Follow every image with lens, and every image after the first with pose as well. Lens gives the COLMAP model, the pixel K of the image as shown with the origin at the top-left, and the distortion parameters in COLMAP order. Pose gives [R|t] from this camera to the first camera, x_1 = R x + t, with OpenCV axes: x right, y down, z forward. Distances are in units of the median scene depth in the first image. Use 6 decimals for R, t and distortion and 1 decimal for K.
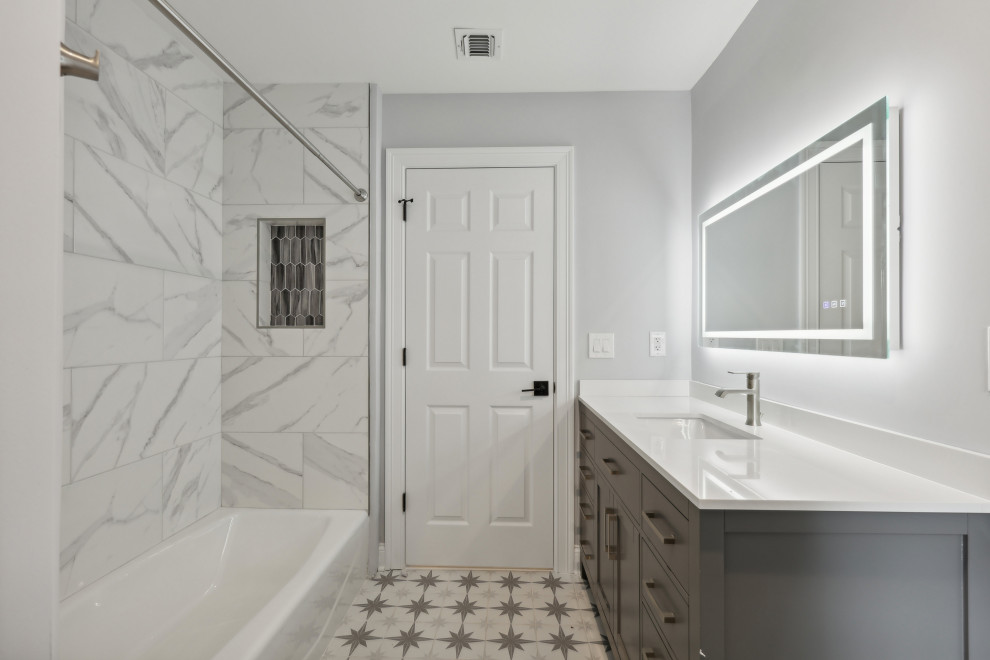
lens RADIAL K [[501.1, 0, 493.1], [0, 501.1, 332.0], [0, 0, 1]] dist [0.000355, 0.000020]
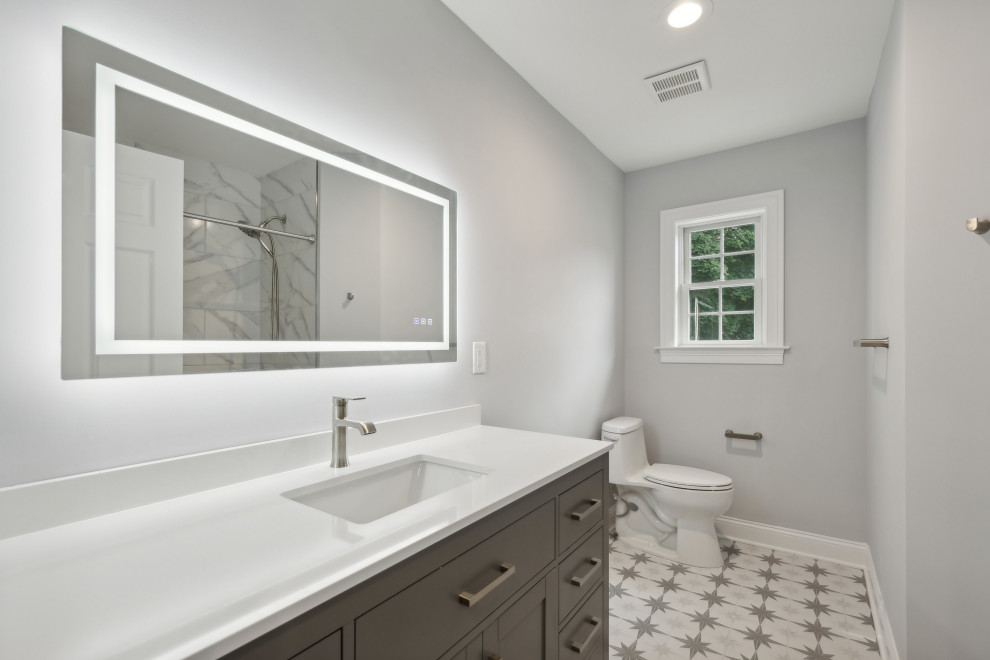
lens RADIAL K [[442.3, 0, 494.0], [0, 442.3, 343.1], [0, 0, 1]] dist [0.000251, -0.000049]
pose [[-0.833182, -0.008322, 0.552936, -0.054375], [-0.010717, 0.999942, -0.001100, -0.003107], [-0.552894, -0.006842, -0.833223, 1.708720]]
